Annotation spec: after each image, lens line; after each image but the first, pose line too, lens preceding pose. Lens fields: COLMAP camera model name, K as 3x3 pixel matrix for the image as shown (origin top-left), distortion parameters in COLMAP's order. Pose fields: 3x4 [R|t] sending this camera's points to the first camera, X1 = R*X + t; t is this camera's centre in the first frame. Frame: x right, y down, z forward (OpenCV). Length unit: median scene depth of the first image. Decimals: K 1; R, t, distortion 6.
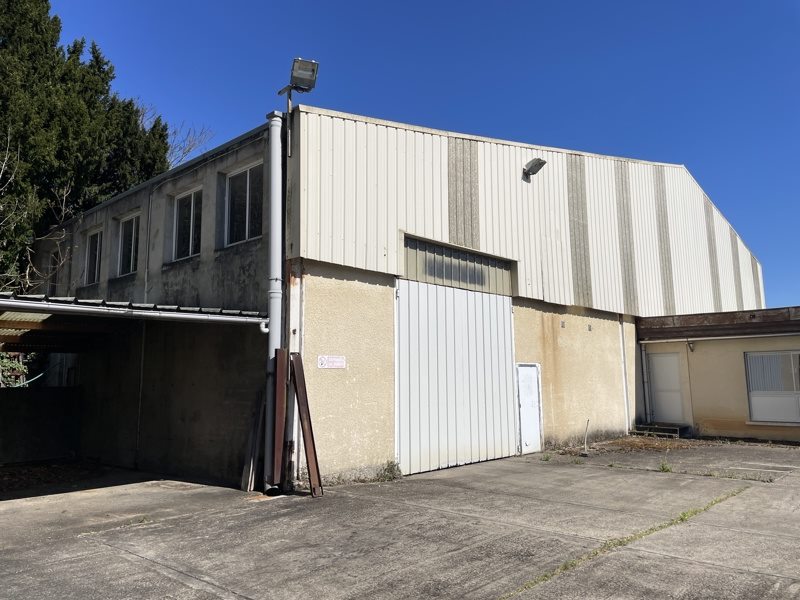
lens RADIAL K [[597.6, 0, 400.0], [0, 597.6, 300.0], [0, 0, 1]] dist [0.097661, -0.135569]
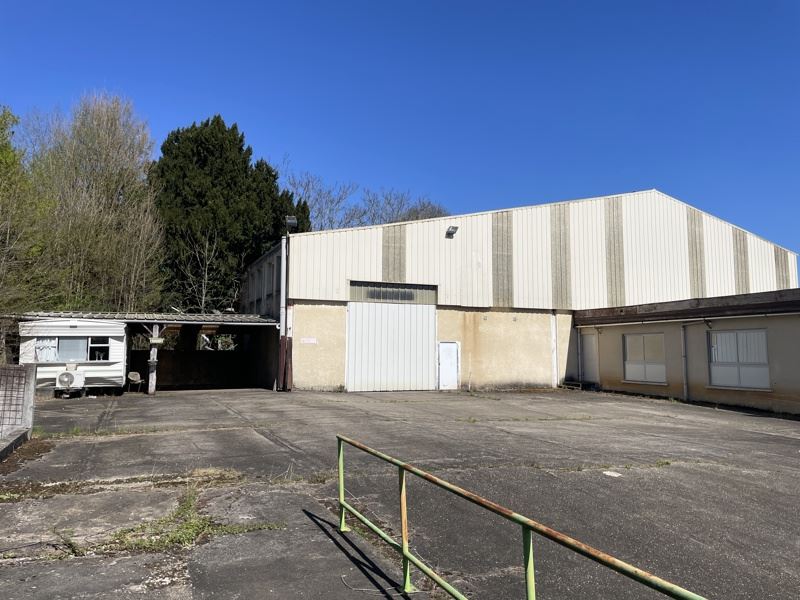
lens RADIAL K [[597.6, 0, 400.0], [0, 597.6, 300.0], [0, 0, 1]] dist [0.097661, -0.135569]
pose [[0.914010, -0.019399, -0.405227, 0.823548], [0.038032, 0.998554, 0.037981, -0.093182], [0.403904, -0.050127, 0.913427, -0.703814]]
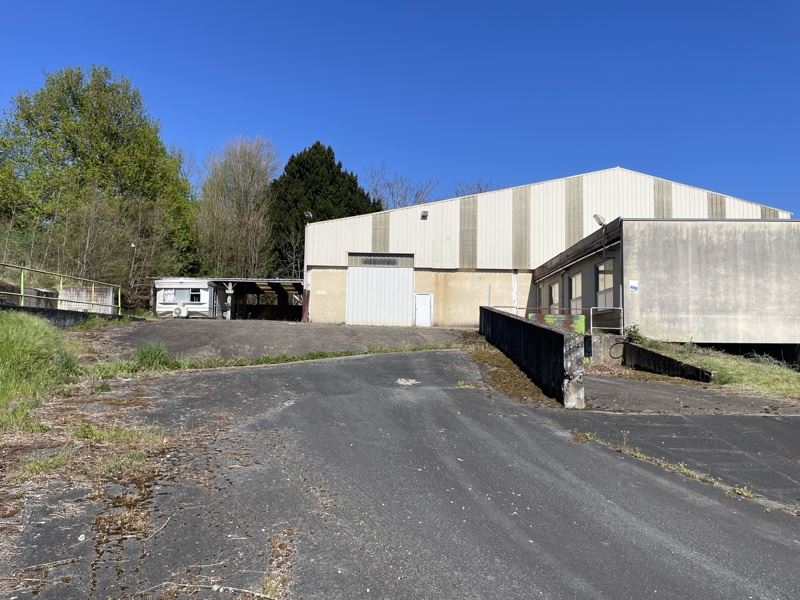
lens RADIAL K [[597.6, 0, 400.0], [0, 597.6, 300.0], [0, 0, 1]] dist [0.097661, -0.135569]
pose [[0.700193, -0.025262, -0.713506, 1.967437], [0.070457, 0.996941, 0.033844, 0.041631], [0.710469, -0.073969, 0.699831, -0.842609]]
